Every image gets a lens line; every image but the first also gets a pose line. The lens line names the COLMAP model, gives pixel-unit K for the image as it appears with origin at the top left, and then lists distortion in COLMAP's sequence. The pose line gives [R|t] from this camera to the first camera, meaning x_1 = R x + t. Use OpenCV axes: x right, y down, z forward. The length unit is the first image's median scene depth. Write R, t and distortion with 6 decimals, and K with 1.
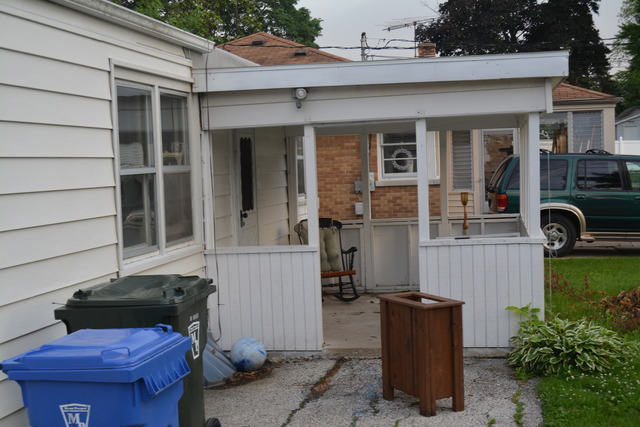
lens RADIAL K [[927.8, 0, 320.1], [0, 927.8, 213.6], [0, 0, 1]] dist [-0.002019, 0.000000]
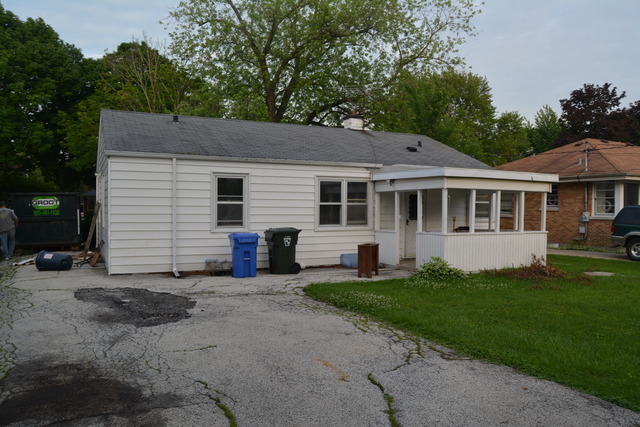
lens RADIAL K [[504.5, 0, 319.8], [0, 504.5, 213.1], [0, 0, 1]] dist [-0.092533, 0.039927]
pose [[0.701424, 0.047119, -0.711185, 1.006721], [-0.068920, 0.997620, -0.001877, -0.001900], [0.709404, 0.050332, 0.703002, -0.367786]]
